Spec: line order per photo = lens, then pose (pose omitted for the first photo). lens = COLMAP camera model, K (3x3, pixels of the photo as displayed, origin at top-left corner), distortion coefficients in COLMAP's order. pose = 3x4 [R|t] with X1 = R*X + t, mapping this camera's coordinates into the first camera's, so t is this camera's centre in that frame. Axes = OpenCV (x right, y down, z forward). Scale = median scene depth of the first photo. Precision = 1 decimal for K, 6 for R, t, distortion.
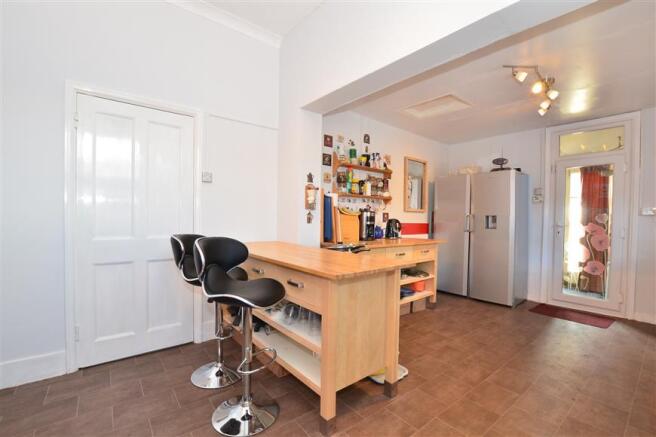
lens RADIAL K [[289.2, 0, 335.8], [0, 289.2, 223.6], [0, 0, 1]] dist [-0.040883, 0.008600]
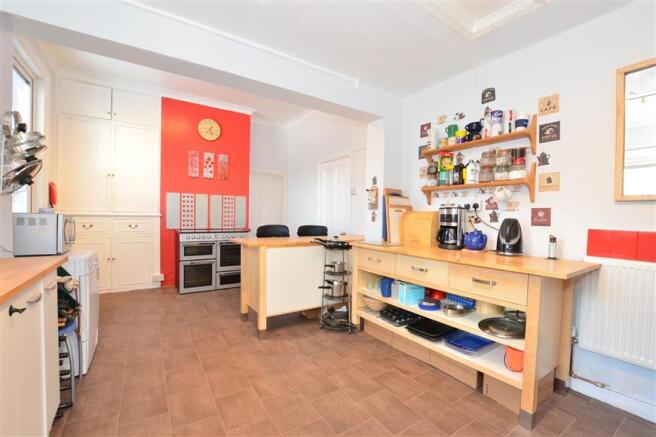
lens RADIAL K [[289.2, 0, 335.8], [0, 289.2, 223.6], [0, 0, 1]] dist [-0.040883, 0.008600]
pose [[-0.097642, 0.006305, -0.995202, 0.782029], [-0.039639, 0.999162, 0.010219, 0.000273], [0.994432, 0.040447, -0.097310, 0.738420]]
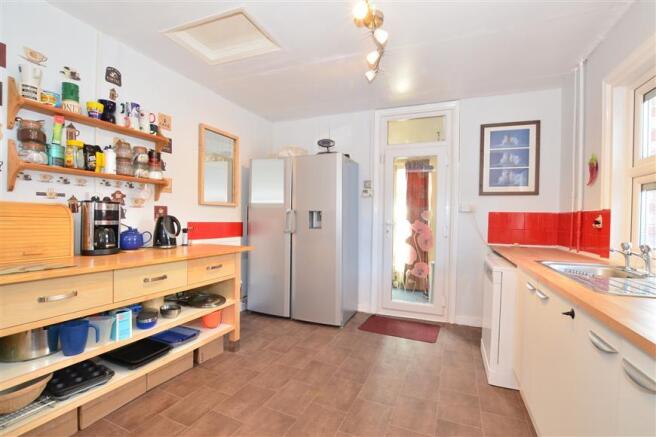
lens RADIAL K [[289.2, 0, 335.8], [0, 289.2, 223.6], [0, 0, 1]] dist [-0.040883, 0.008600]
pose [[0.880210, -0.010614, 0.474465, 0.230502], [0.008510, 0.999942, 0.006583, -0.000253], [-0.474507, -0.001756, 0.880250, 0.299207]]
